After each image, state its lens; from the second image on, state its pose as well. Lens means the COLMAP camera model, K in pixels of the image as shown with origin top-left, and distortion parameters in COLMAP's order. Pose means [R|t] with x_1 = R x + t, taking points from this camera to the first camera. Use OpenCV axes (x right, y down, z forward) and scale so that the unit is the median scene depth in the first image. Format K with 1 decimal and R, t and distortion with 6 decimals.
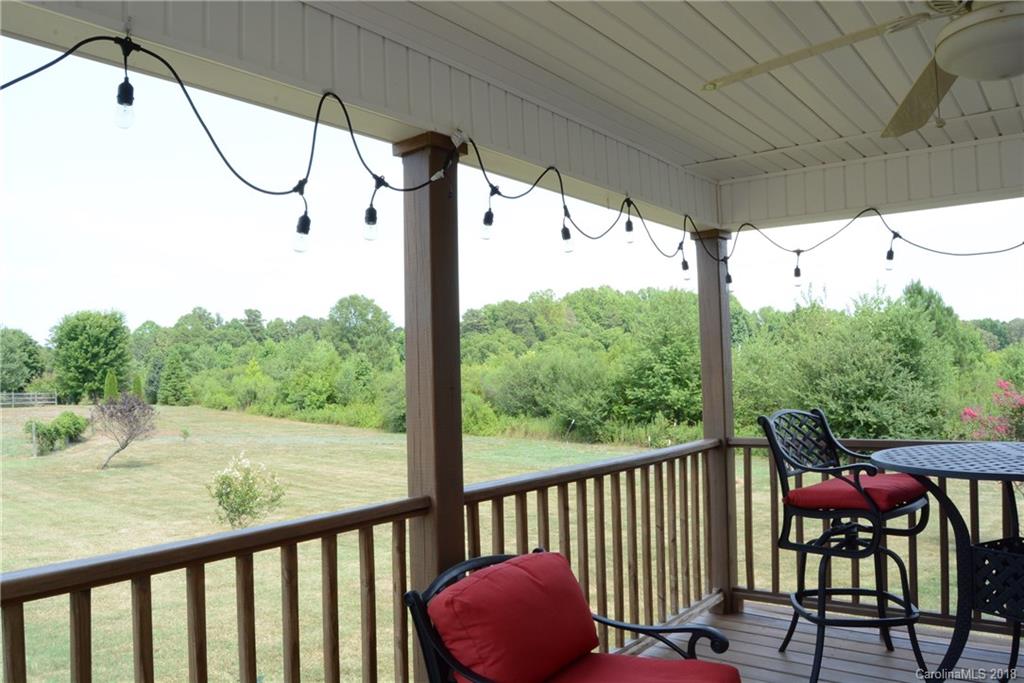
lens RADIAL K [[807.7, 0, 511.5], [0, 807.7, 352.9], [0, 0, 1]] dist [-0.079495, 0.012548]
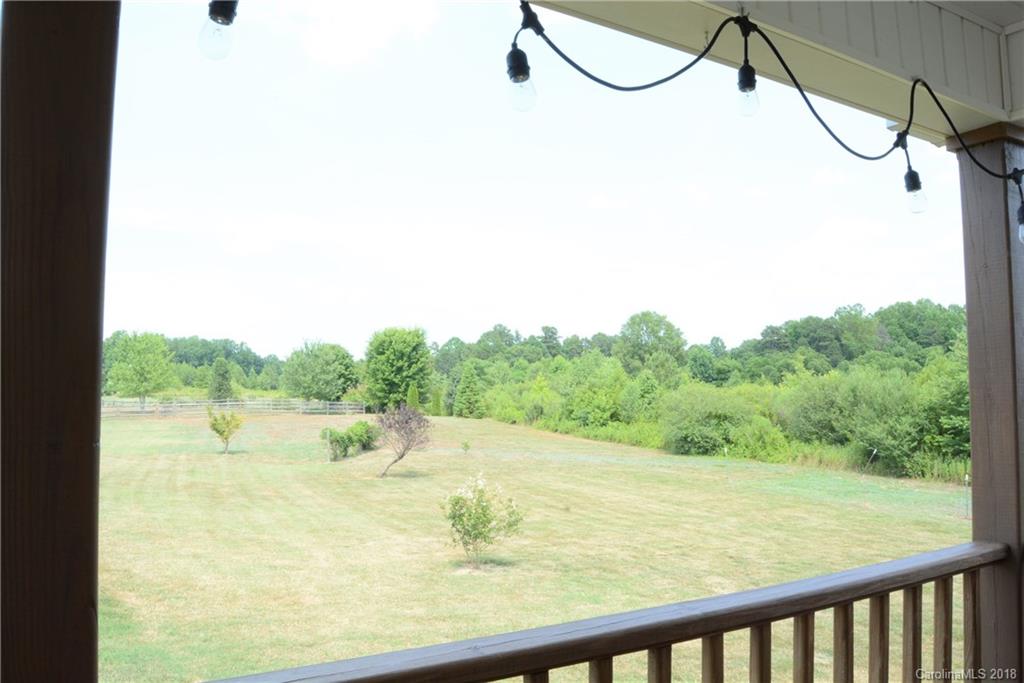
lens RADIAL K [[807.7, 0, 511.5], [0, 807.7, 352.9], [0, 0, 1]] dist [-0.079495, 0.012548]
pose [[0.933090, 0.007190, -0.359572, 0.011329], [-0.015064, 0.999704, -0.019101, 0.000232], [0.359328, 0.023239, 0.932922, 0.033893]]
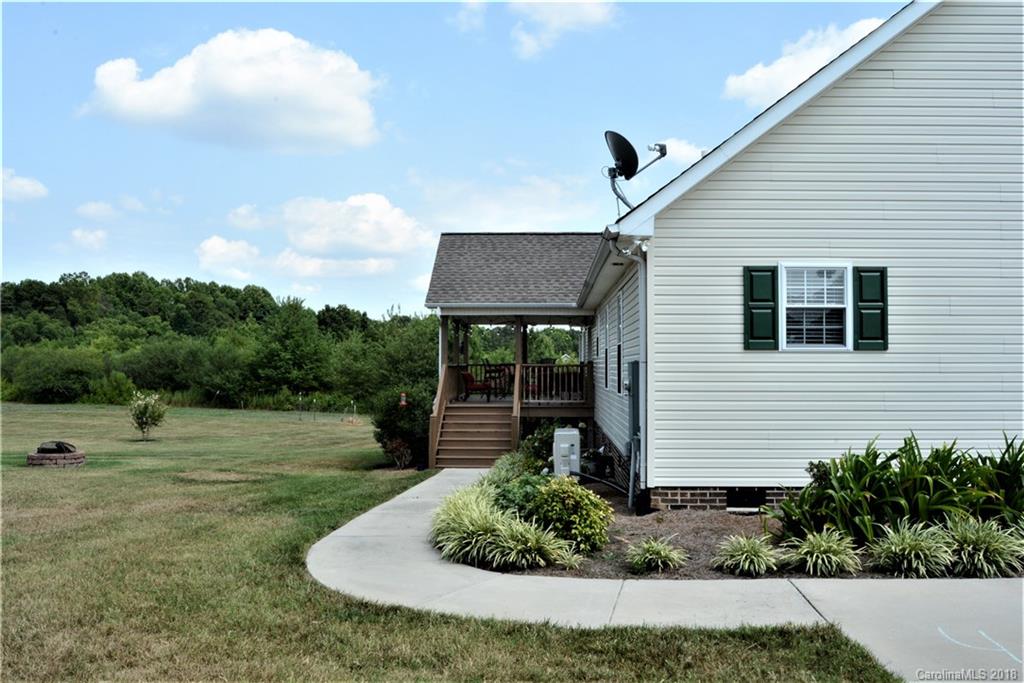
lens RADIAL K [[825.5, 0, 512.9], [0, 825.5, 367.9], [0, 0, 1]] dist [0.006630, 0.004792]
pose [[0.830027, 0.025032, 0.557162, -0.187959], [-0.039553, 0.999119, 0.014037, 0.003216], [-0.556319, -0.033689, 0.830285, -0.280382]]
